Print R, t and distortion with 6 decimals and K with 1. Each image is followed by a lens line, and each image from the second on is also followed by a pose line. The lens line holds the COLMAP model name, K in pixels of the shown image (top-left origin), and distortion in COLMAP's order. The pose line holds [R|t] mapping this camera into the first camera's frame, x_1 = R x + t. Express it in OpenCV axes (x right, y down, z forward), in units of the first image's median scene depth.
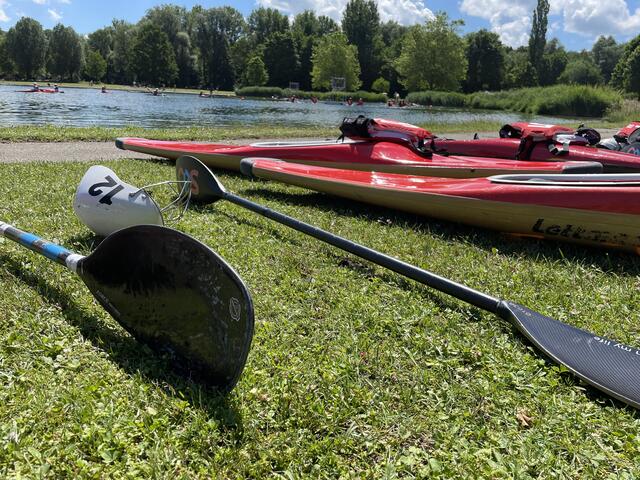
lens RADIAL K [[621.9, 0, 319.7], [0, 621.9, 240.1], [0, 0, 1]] dist [0.032269, 0.000000]
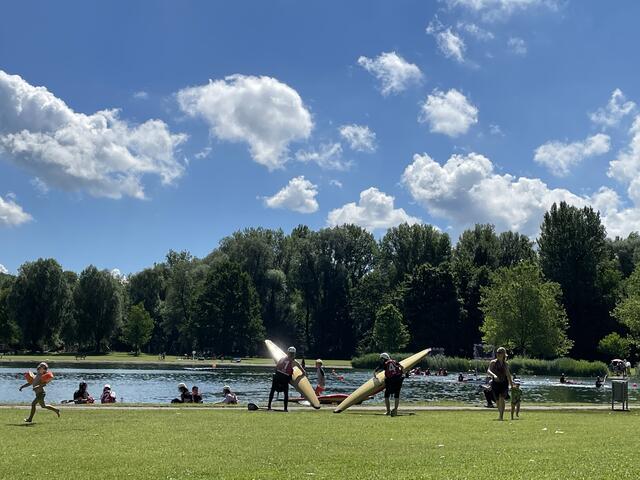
lens RADIAL K [[621.9, 0, 320.4], [0, 621.9, 240.2], [0, 0, 1]] dist [0.032269, 0.000000]
pose [[0.994174, -0.039649, -0.100231, -0.109807], [-0.006634, 0.905620, -0.424037, -0.093850], [0.107584, 0.422232, 0.900081, 0.428747]]
